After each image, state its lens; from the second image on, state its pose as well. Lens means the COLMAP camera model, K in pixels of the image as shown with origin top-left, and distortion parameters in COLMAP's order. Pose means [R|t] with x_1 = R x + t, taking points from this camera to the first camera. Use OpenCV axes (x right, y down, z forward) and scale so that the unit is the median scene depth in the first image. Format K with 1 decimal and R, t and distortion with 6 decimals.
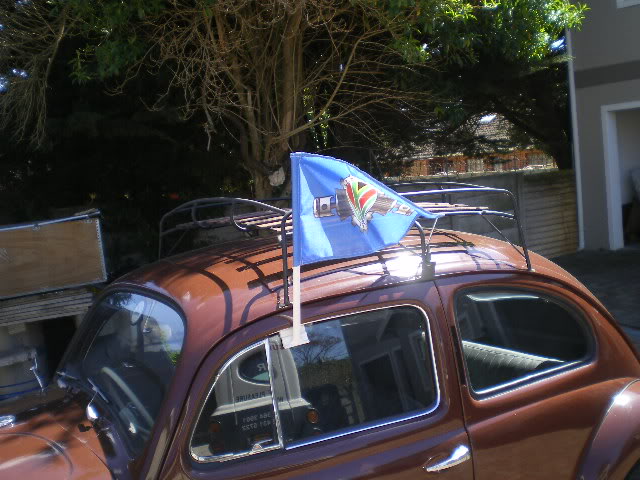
lens RADIAL K [[724.5, 0, 320.0], [0, 724.5, 240.0], [0, 0, 1]] dist [-0.145820, -0.033505]
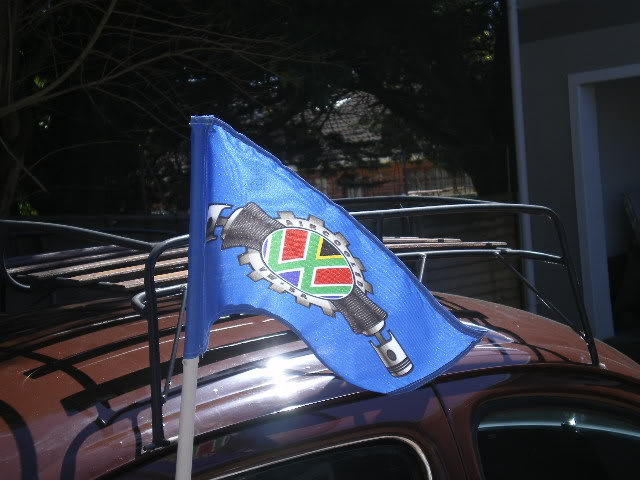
lens RADIAL K [[1353.7, 0, 320.0], [0, 1353.7, 240.0], [0, 0, 1]] dist [0.627147, 0.035510]
pose [[0.974084, 0.000162, 0.226187, -0.111032], [0.015369, 0.997641, -0.066902, 0.015337], [-0.225664, 0.068644, 0.971784, 0.082807]]
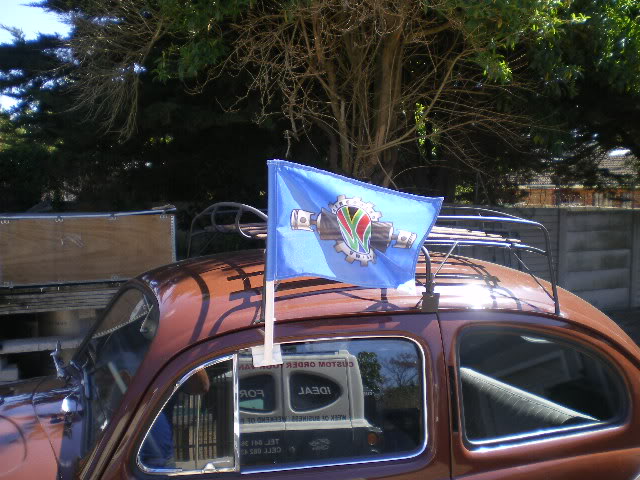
lens RADIAL K [[724.5, 0, 320.0], [0, 724.5, 240.0], [0, 0, 1]] dist [-0.145820, -0.033505]
pose [[0.980514, 0.099786, -0.169220, 0.134751], [-0.103119, 0.994608, -0.011002, -0.009702], [0.167210, 0.028237, 0.985517, 0.061783]]
